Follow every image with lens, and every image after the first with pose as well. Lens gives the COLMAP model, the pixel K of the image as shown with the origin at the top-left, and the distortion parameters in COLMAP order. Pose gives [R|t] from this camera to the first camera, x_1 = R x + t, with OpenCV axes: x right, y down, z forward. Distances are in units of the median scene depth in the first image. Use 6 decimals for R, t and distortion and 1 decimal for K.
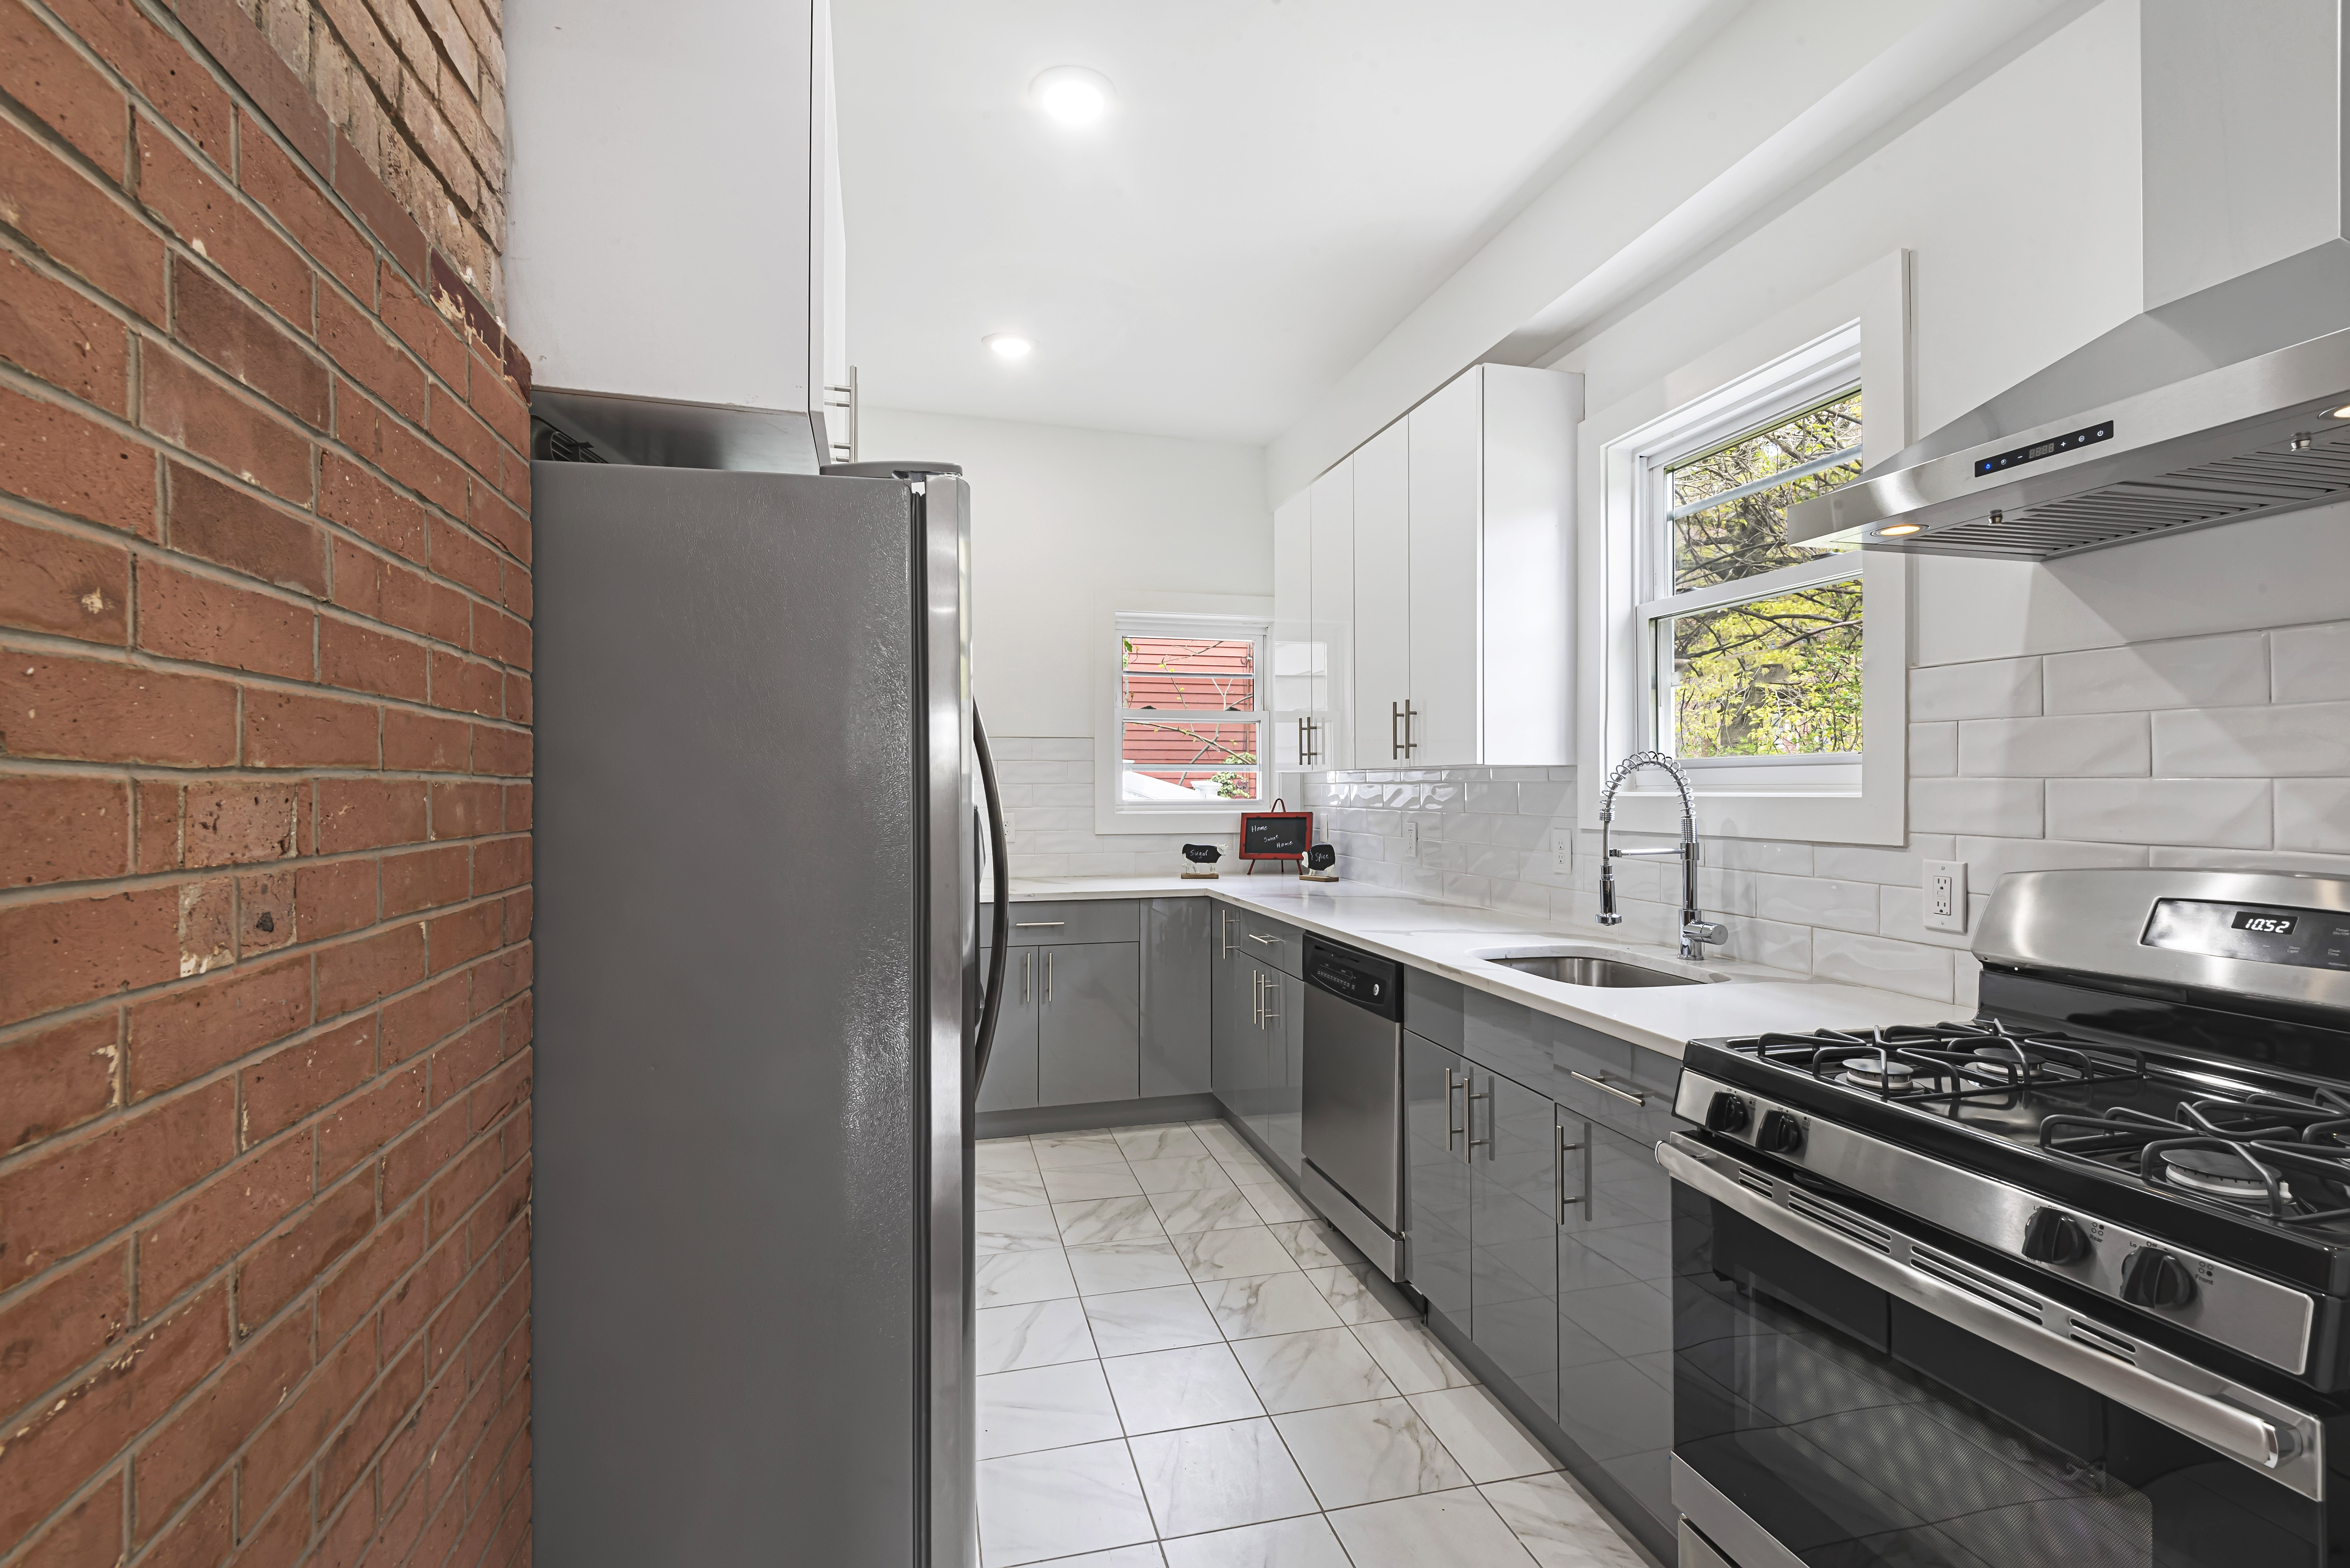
lens RADIAL K [[1070.7, 0, 1180.0], [0, 1070.7, 780.3], [0, 0, 1]] dist [0.001182, 0.000021]
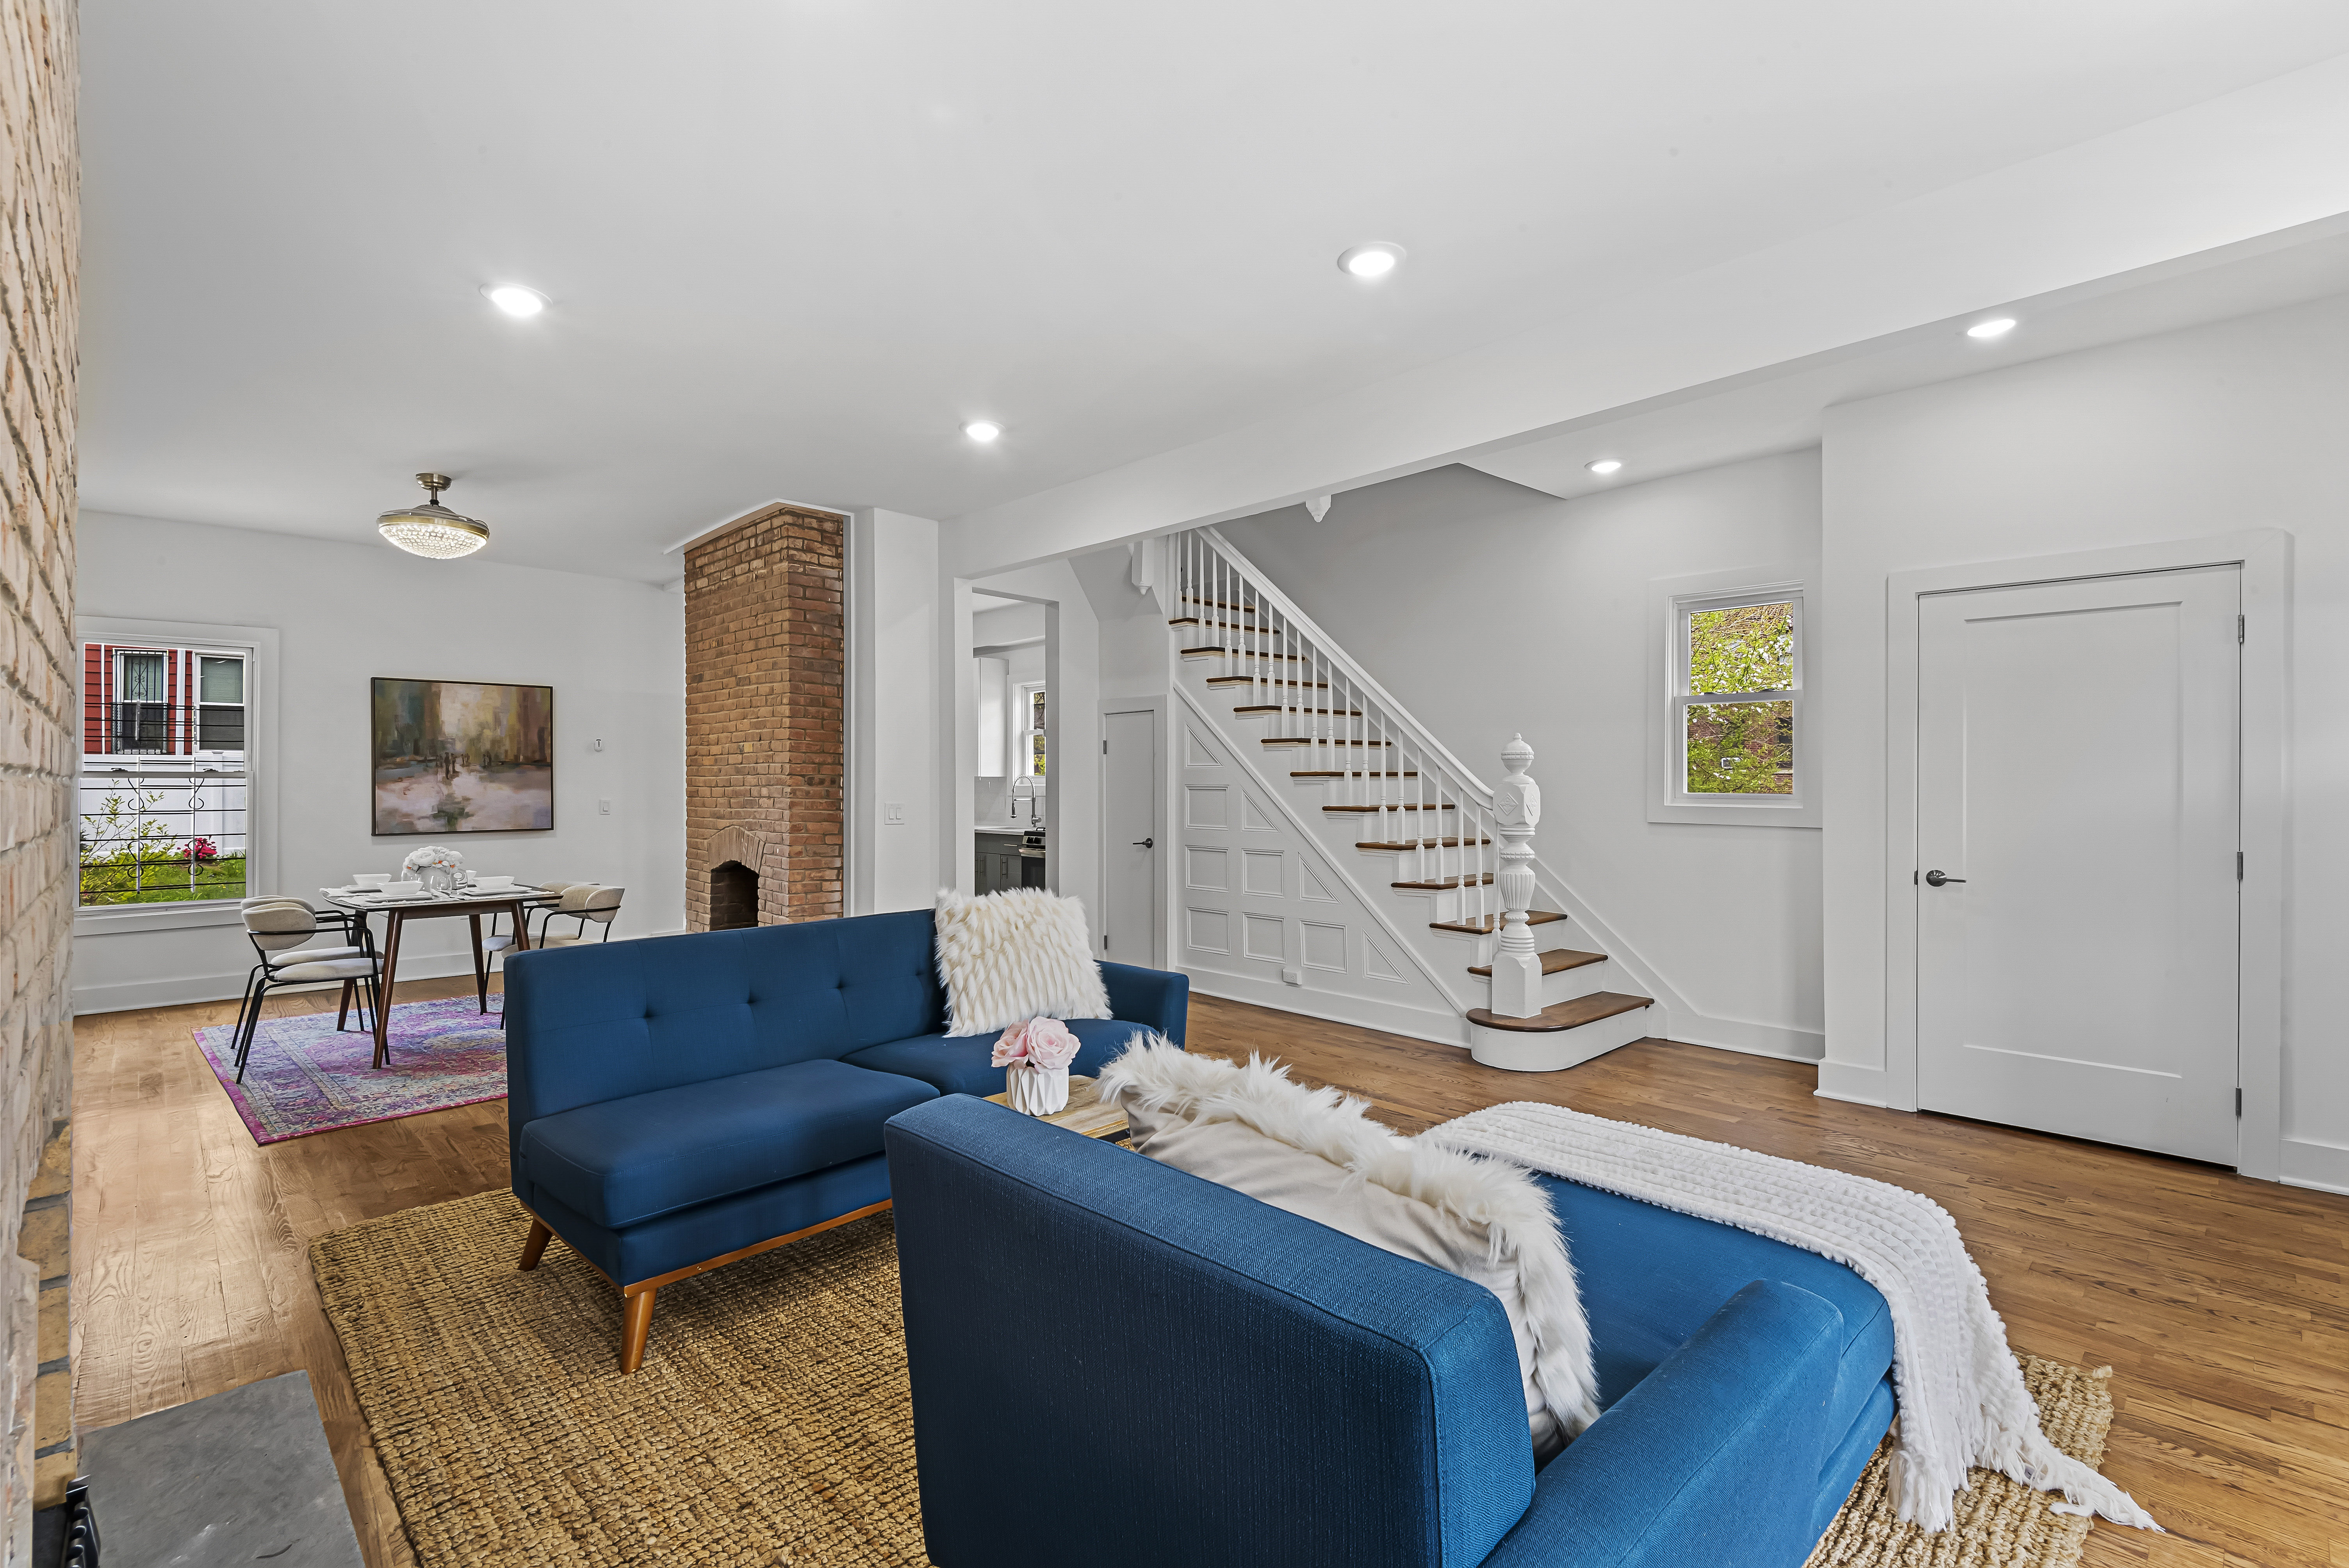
lens RADIAL K [[1058.0, 0, 1193.1], [0, 1058.0, 783.0], [0, 0, 1]] dist [0.022917, -0.013624]
pose [[0.866670, -0.003713, 0.498869, -0.647578], [-0.001789, 0.999943, 0.010550, -0.027644], [-0.498879, -0.010036, 0.866613, -1.802127]]
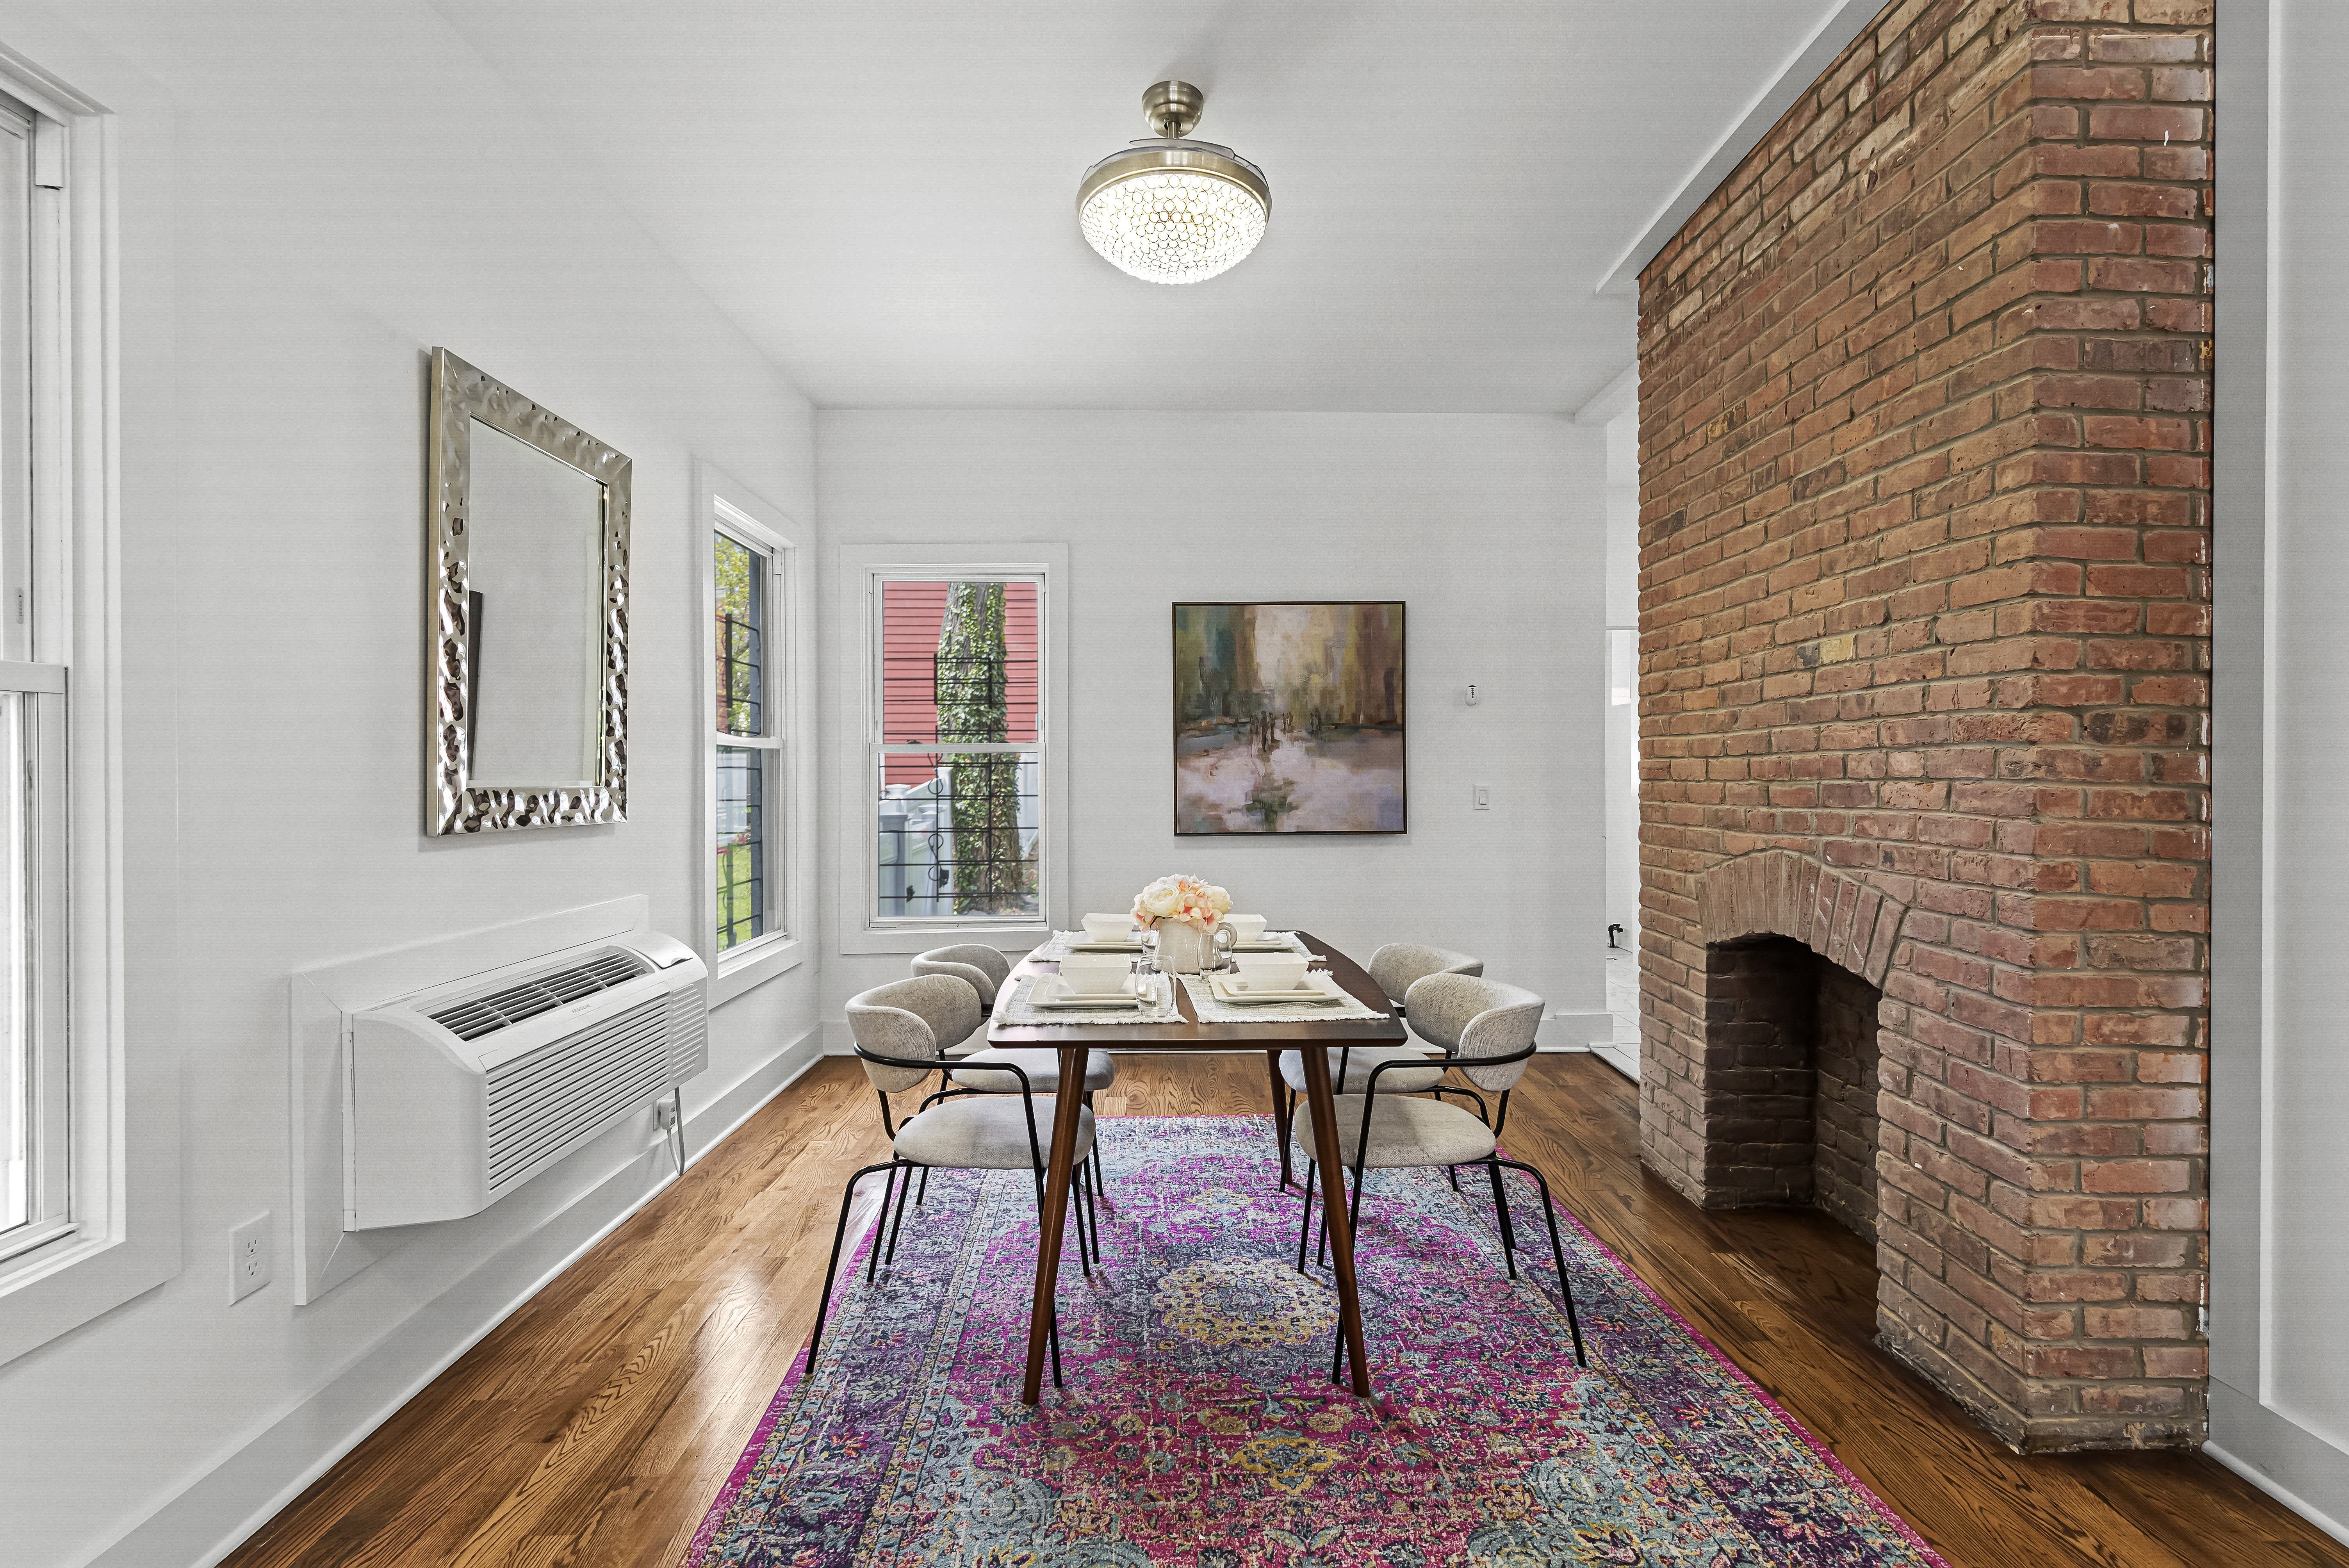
lens RADIAL K [[1058.0, 0, 1179.2], [0, 1058.0, 783.7], [0, 0, 1]] dist [0.022917, -0.013624]
pose [[0.970156, -0.004722, -0.242434, -0.649229], [0.009531, 0.999780, 0.018669, 0.003455], [0.242292, -0.020422, 0.969988, -0.609623]]
